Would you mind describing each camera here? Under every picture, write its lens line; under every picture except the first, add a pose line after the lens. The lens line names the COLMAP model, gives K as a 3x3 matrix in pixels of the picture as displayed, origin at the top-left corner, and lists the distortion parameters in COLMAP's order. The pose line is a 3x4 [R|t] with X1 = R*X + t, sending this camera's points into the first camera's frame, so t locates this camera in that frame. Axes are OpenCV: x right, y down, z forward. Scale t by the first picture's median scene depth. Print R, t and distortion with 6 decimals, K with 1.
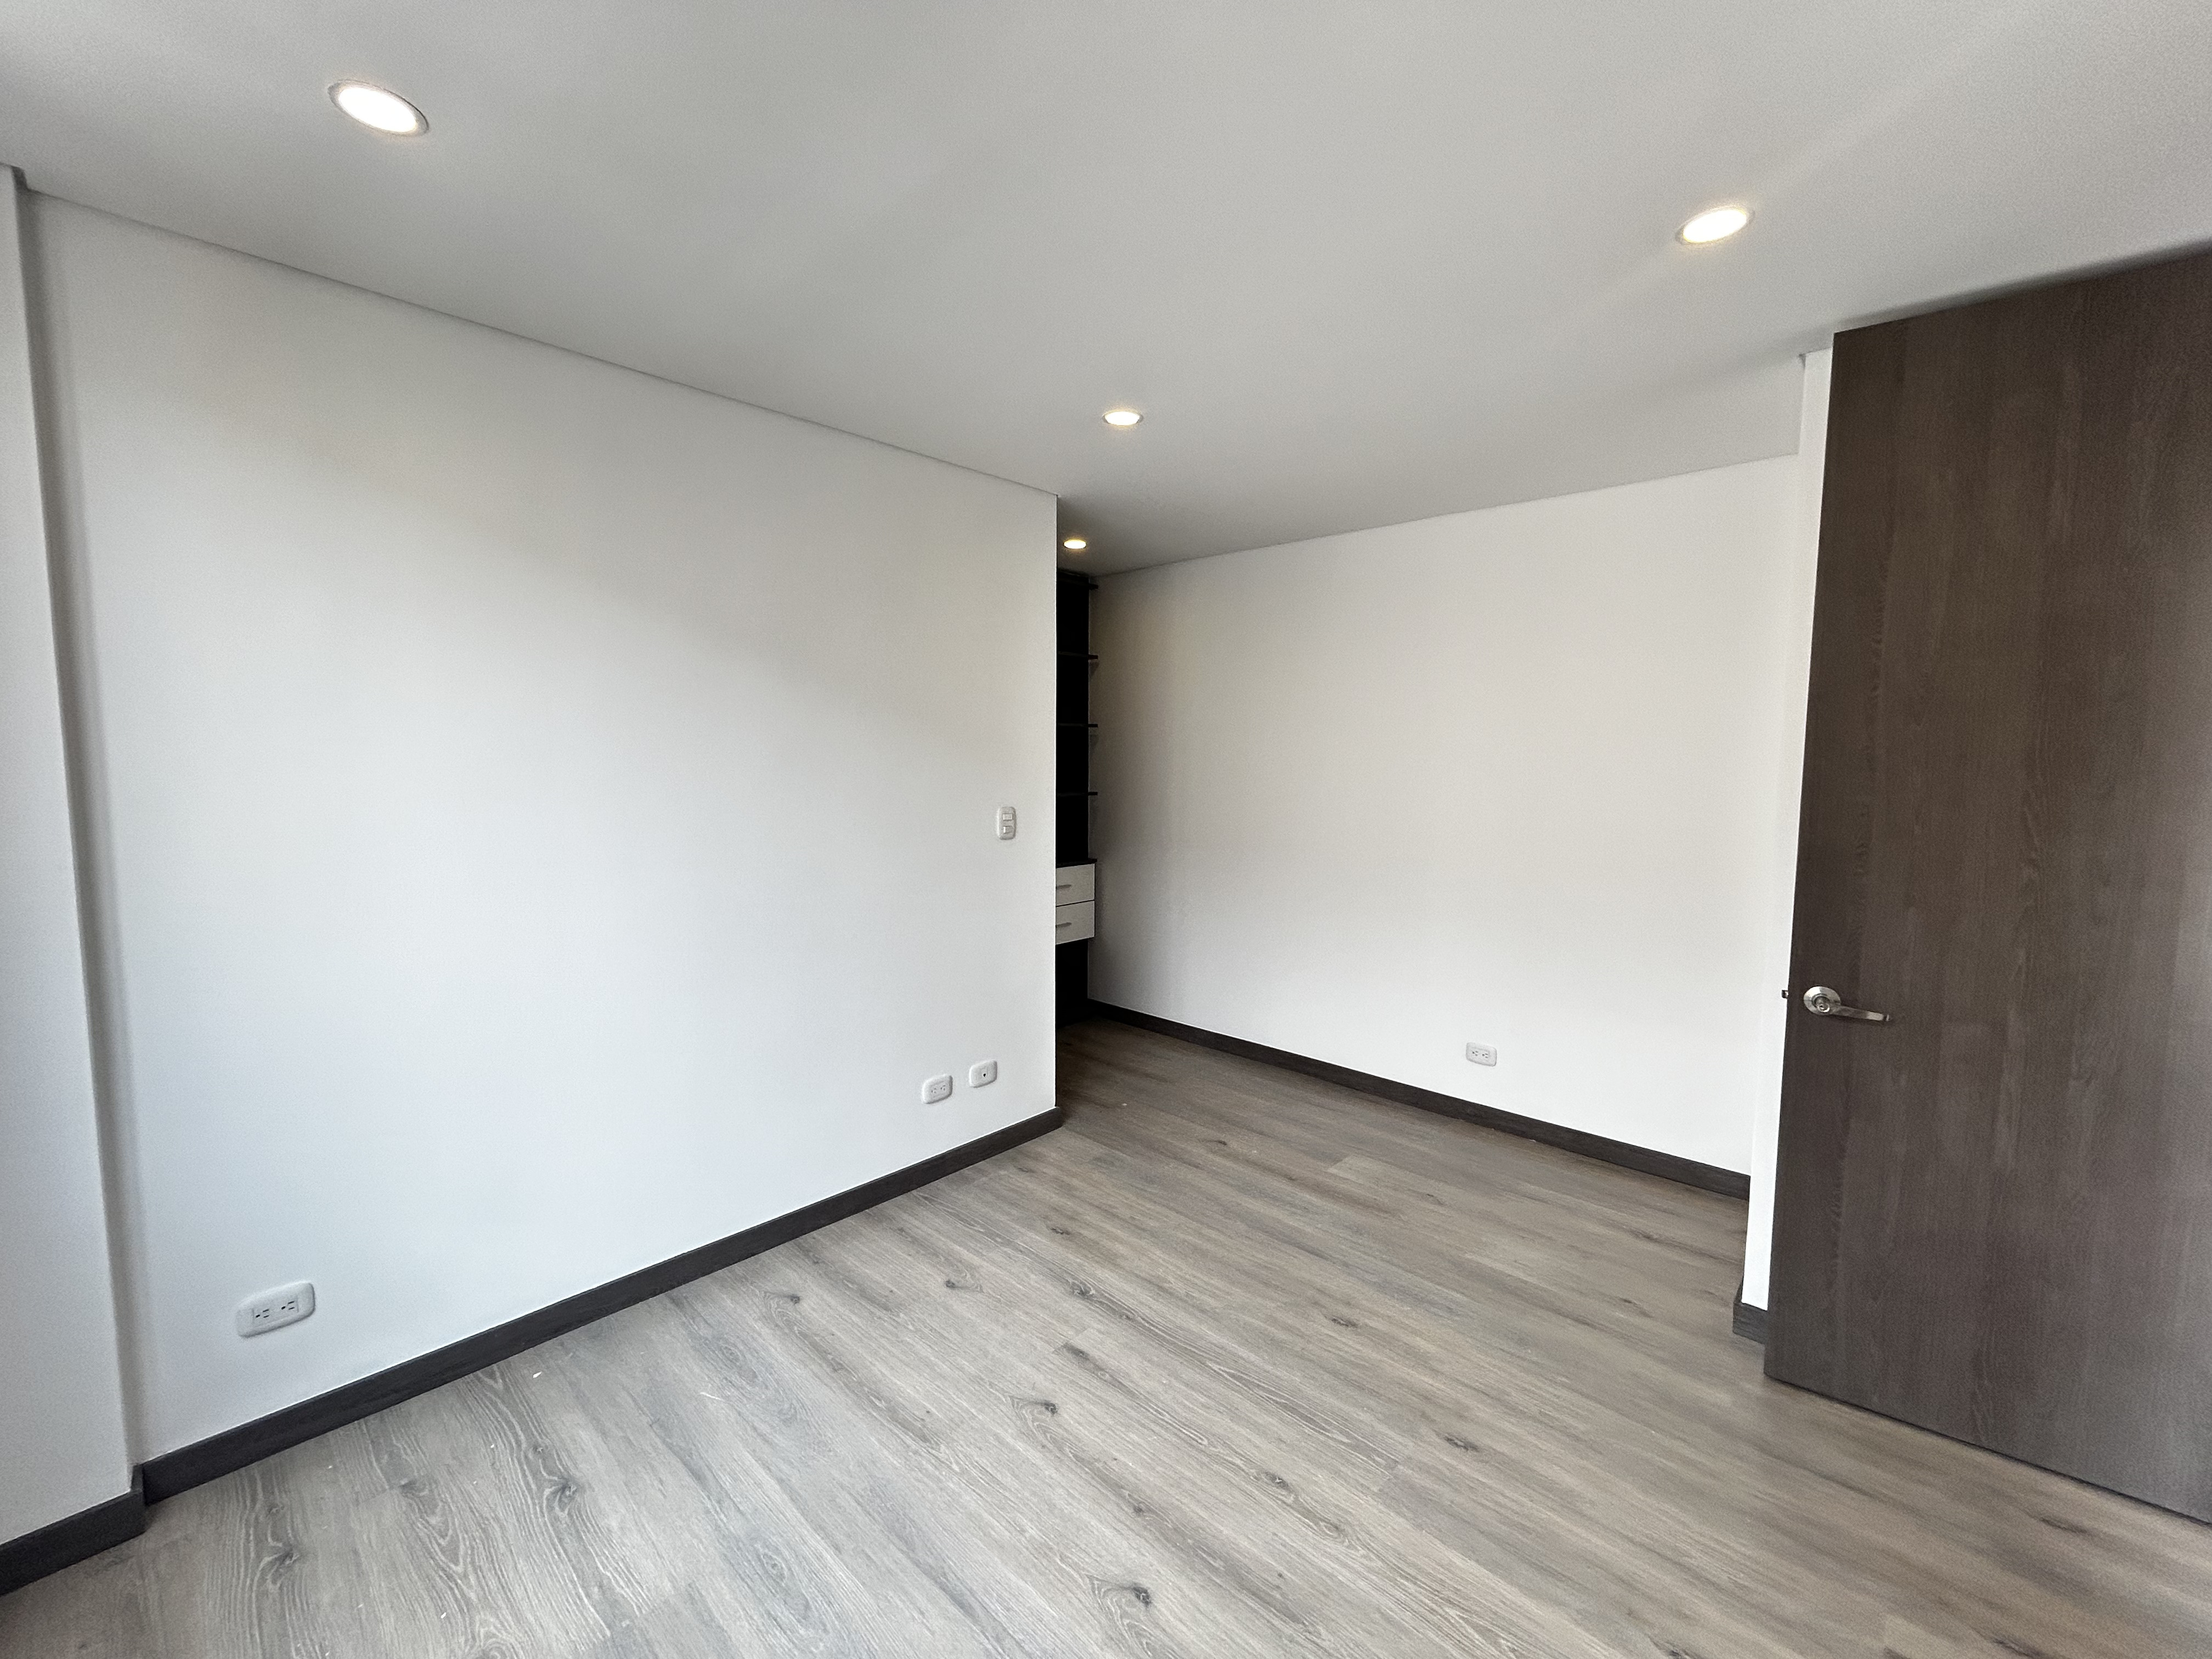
lens RADIAL K [[897.3, 0, 1107.3], [0, 897.3, 827.7], [0, 0, 1]] dist [-0.003378, 0.001255]
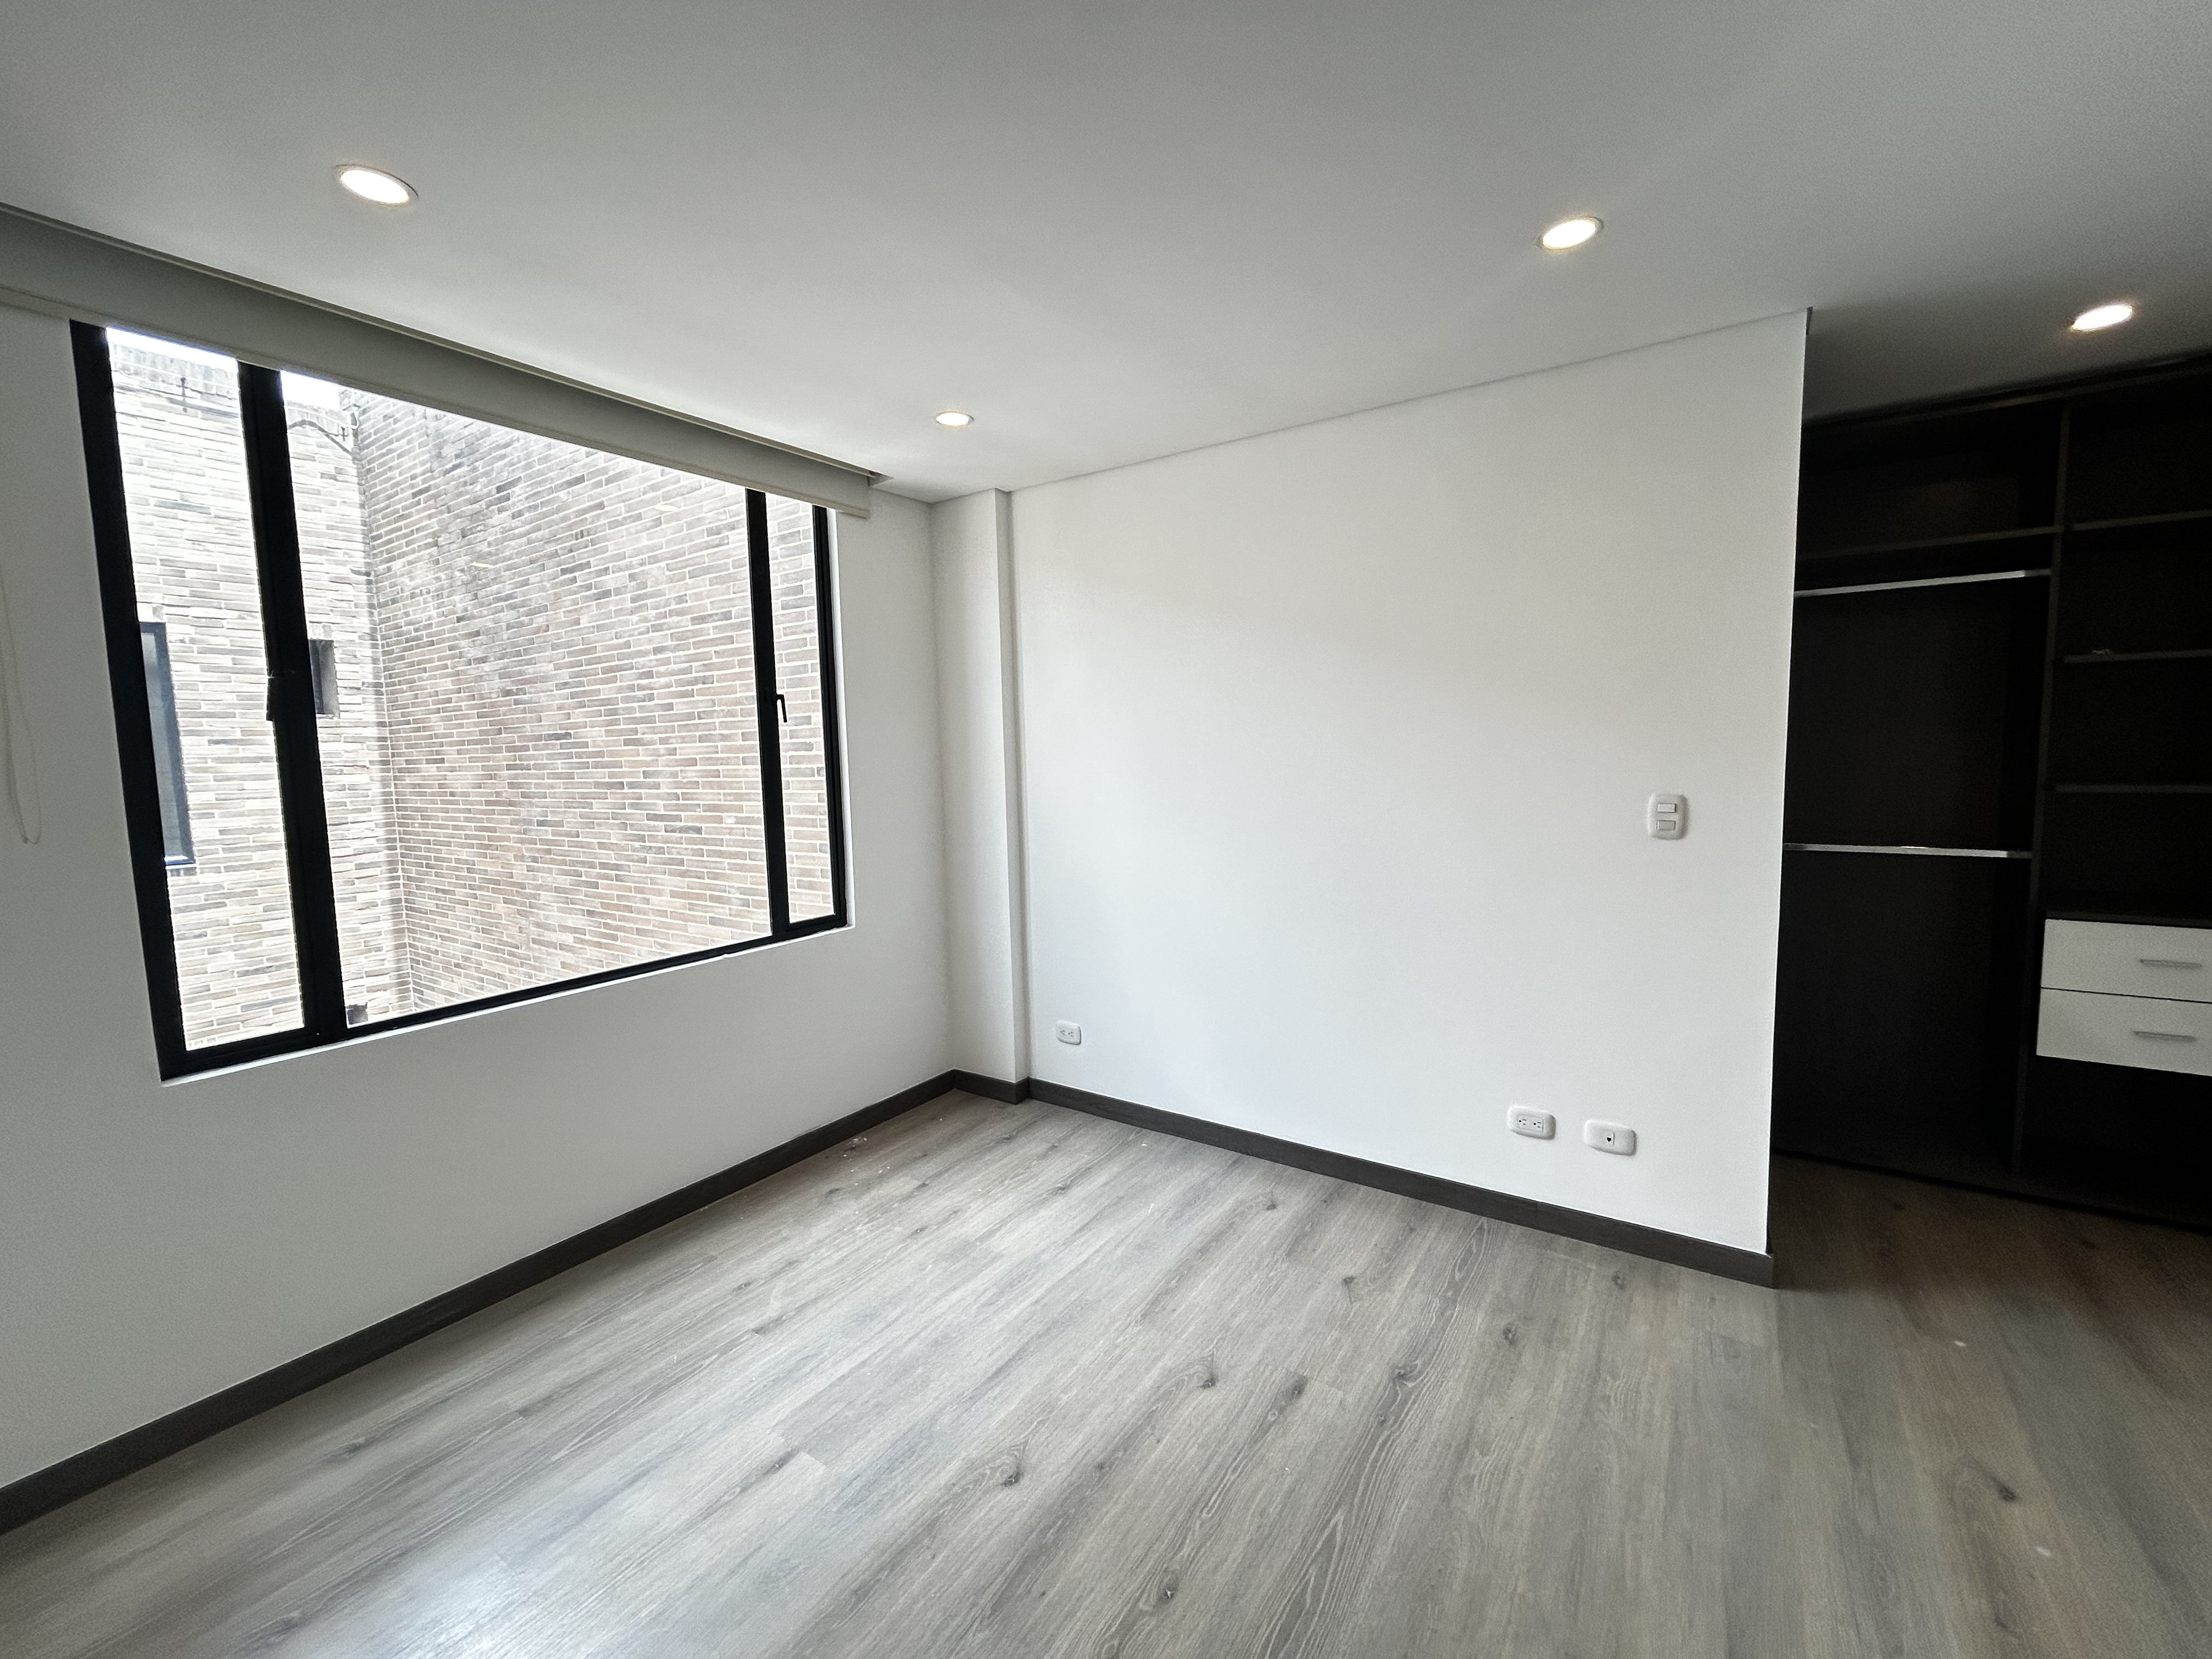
lens RADIAL K [[897.3, 0, 1107.3], [0, 897.3, 827.7], [0, 0, 1]] dist [-0.003378, 0.001255]
pose [[0.153488, 0.076616, -0.985176, 0.803804], [-0.057568, 0.995990, 0.068488, -0.028201], [0.986472, 0.046202, 0.157283, 0.661431]]
